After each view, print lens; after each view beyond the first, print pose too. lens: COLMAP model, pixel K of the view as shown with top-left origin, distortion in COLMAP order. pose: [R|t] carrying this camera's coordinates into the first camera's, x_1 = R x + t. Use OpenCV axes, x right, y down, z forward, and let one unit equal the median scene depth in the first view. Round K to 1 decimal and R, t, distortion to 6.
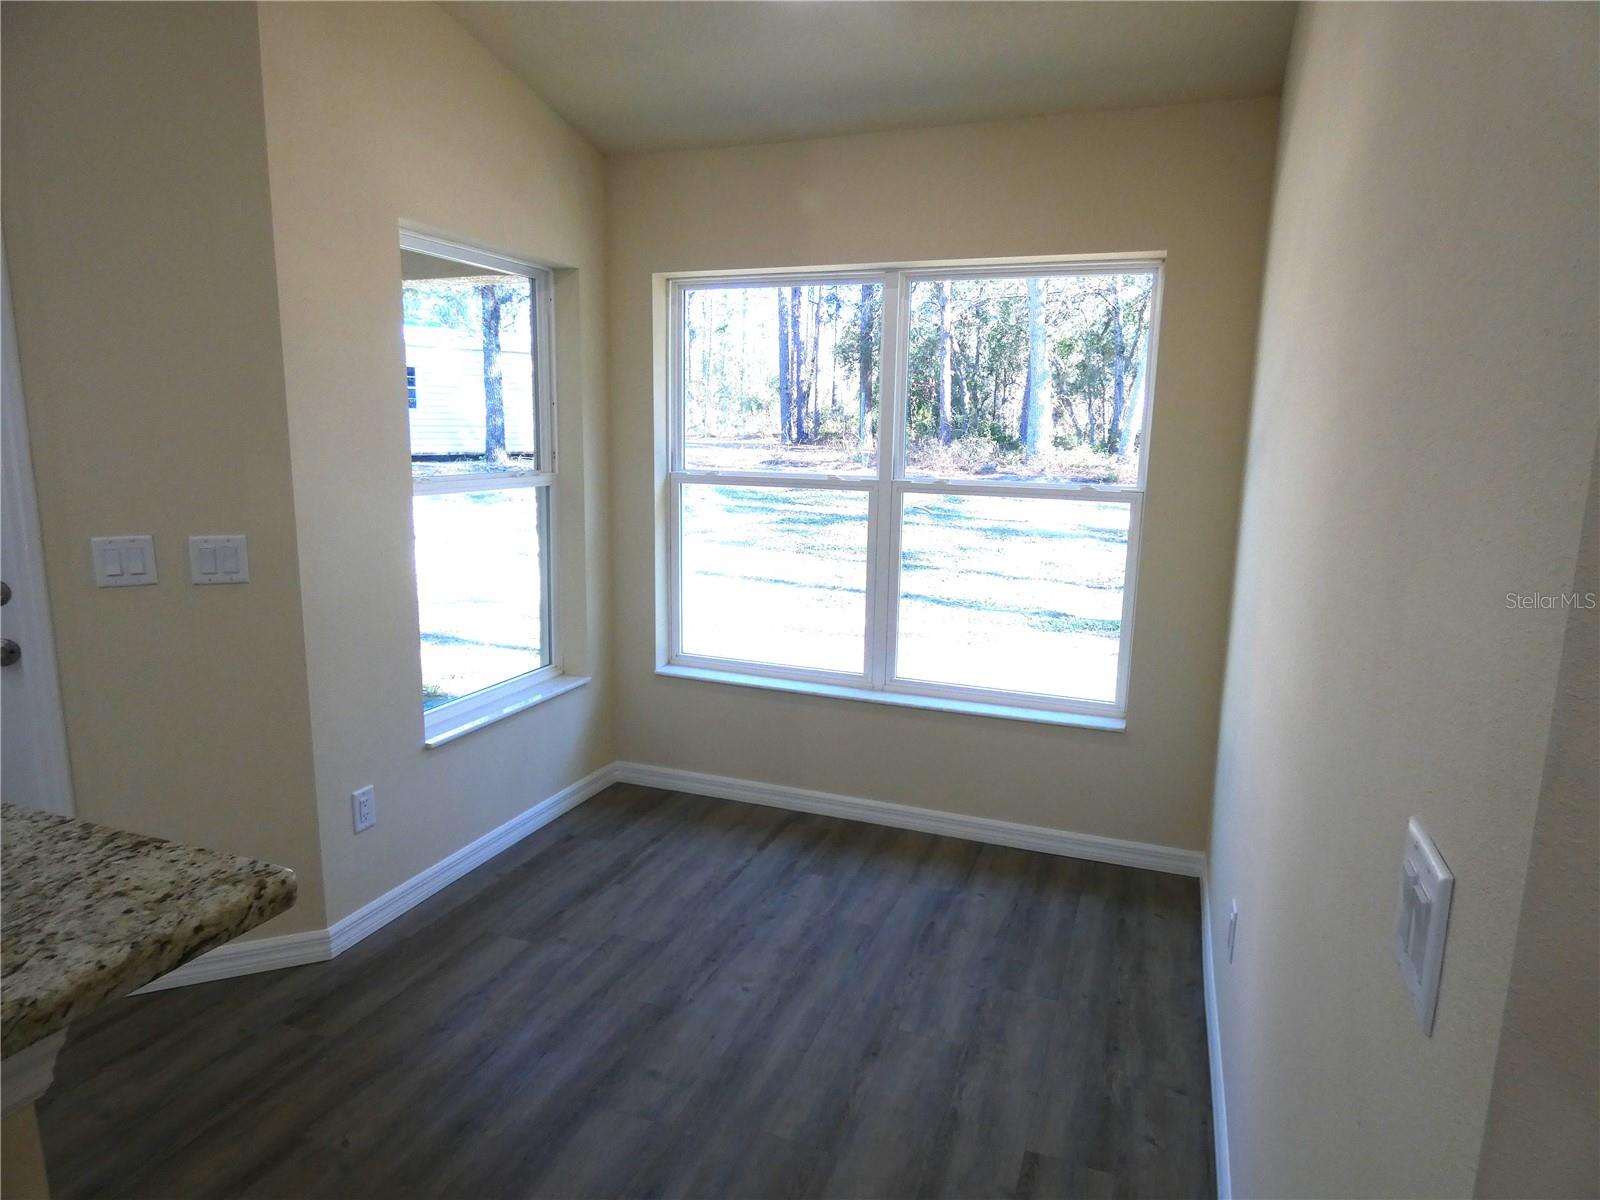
lens RADIAL K [[961.2, 0, 812.2], [0, 961.2, 596.2], [0, 0, 1]] dist [-0.004891, -0.002379]
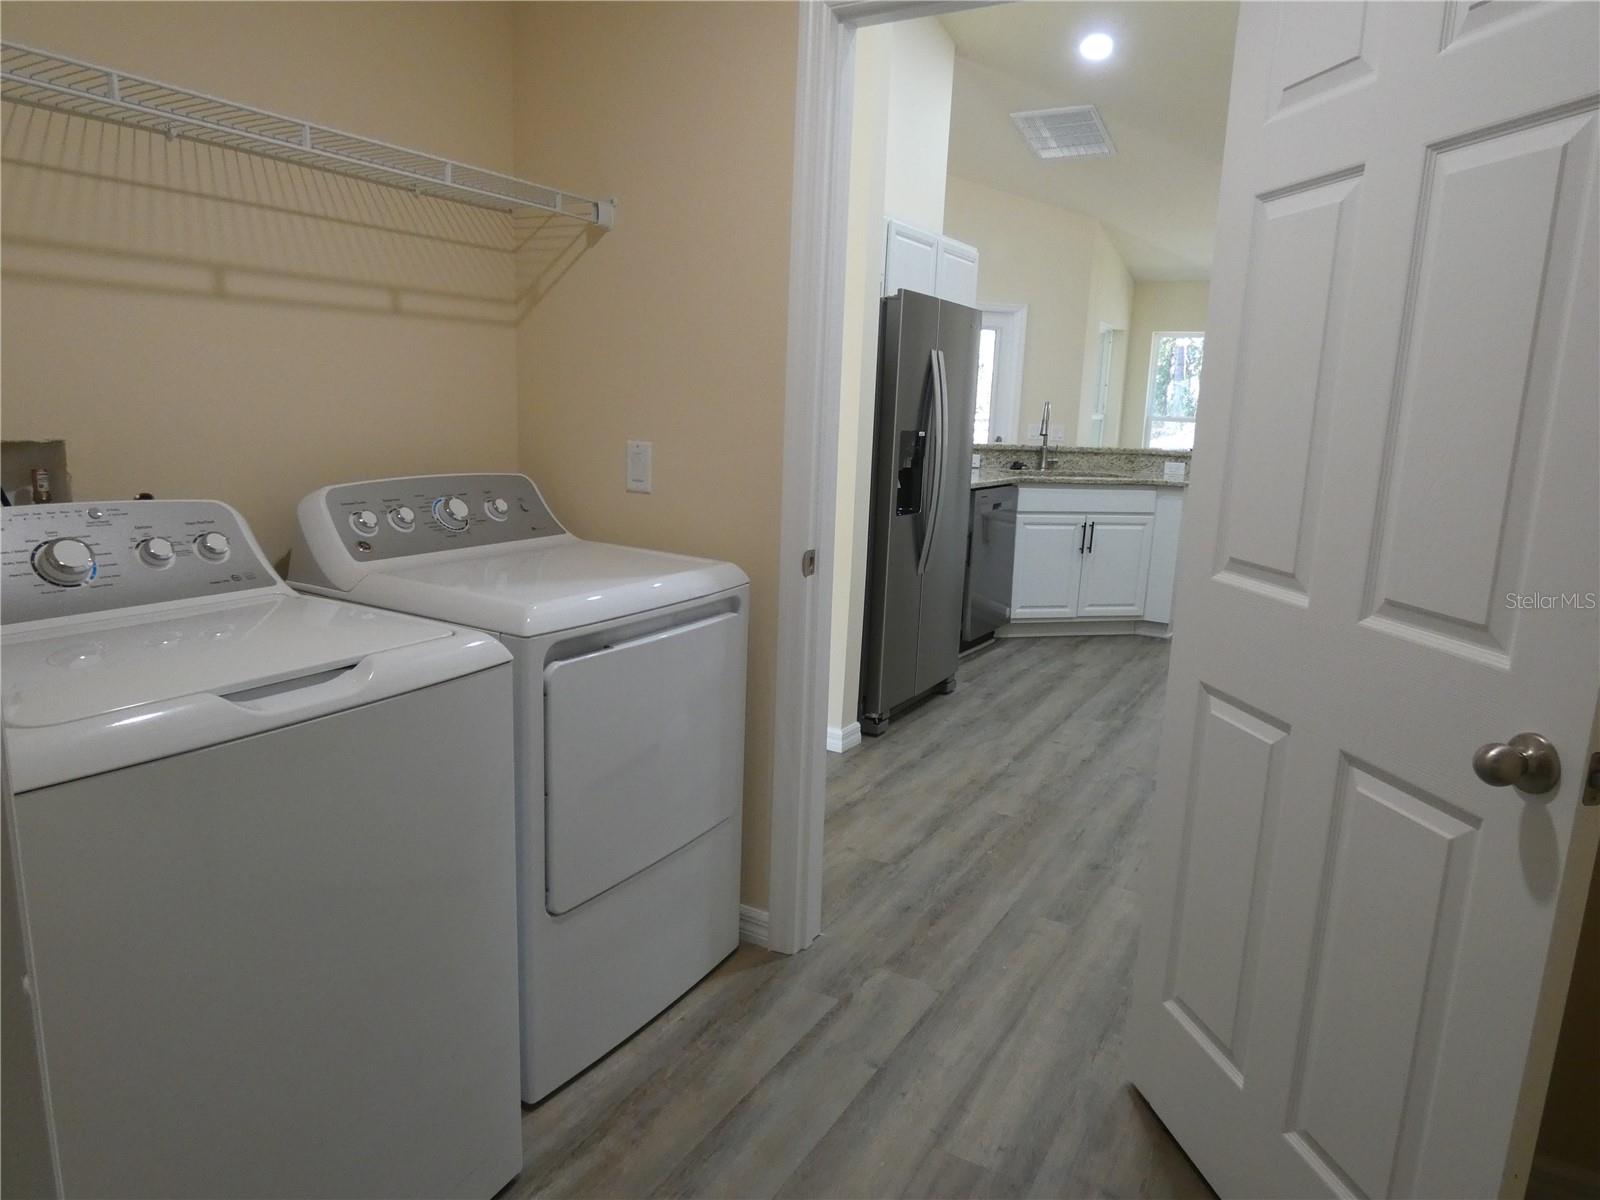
lens RADIAL K [[1041.9, 0, 800.0], [0, 1041.9, 600.0], [0, 0, 1]] dist [-0.025113, -0.001288]
pose [[0.985711, 0.054190, -0.159488, -0.698796], [-0.052540, 0.998513, 0.014549, 0.403939], [0.160039, -0.005962, 0.987093, -2.022387]]
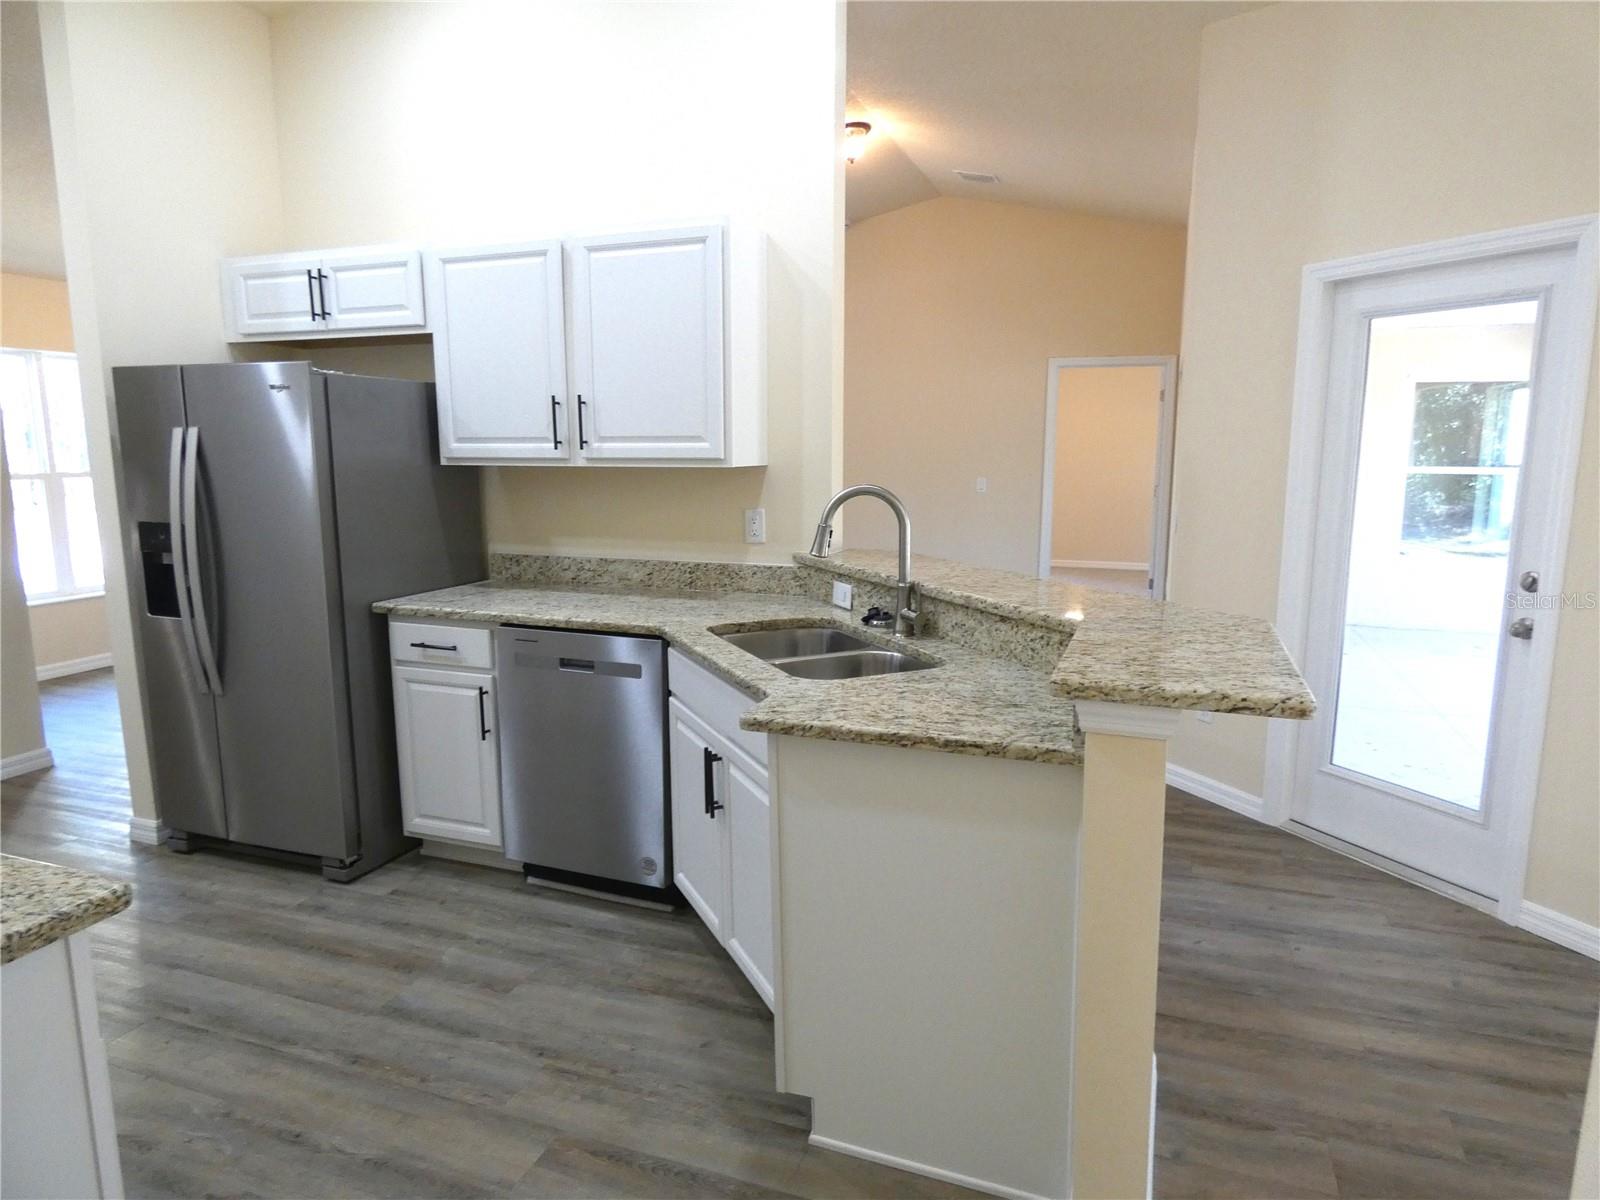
lens RADIAL K [[961.2, 0, 812.2], [0, 961.2, 596.2], [0, 0, 1]] dist [-0.004891, -0.002379]
pose [[0.012821, 0.139056, -0.990202, 0.301915], [-0.174134, 0.975461, 0.134731, 0.008213], [0.984639, 0.170700, 0.036721, 0.008208]]
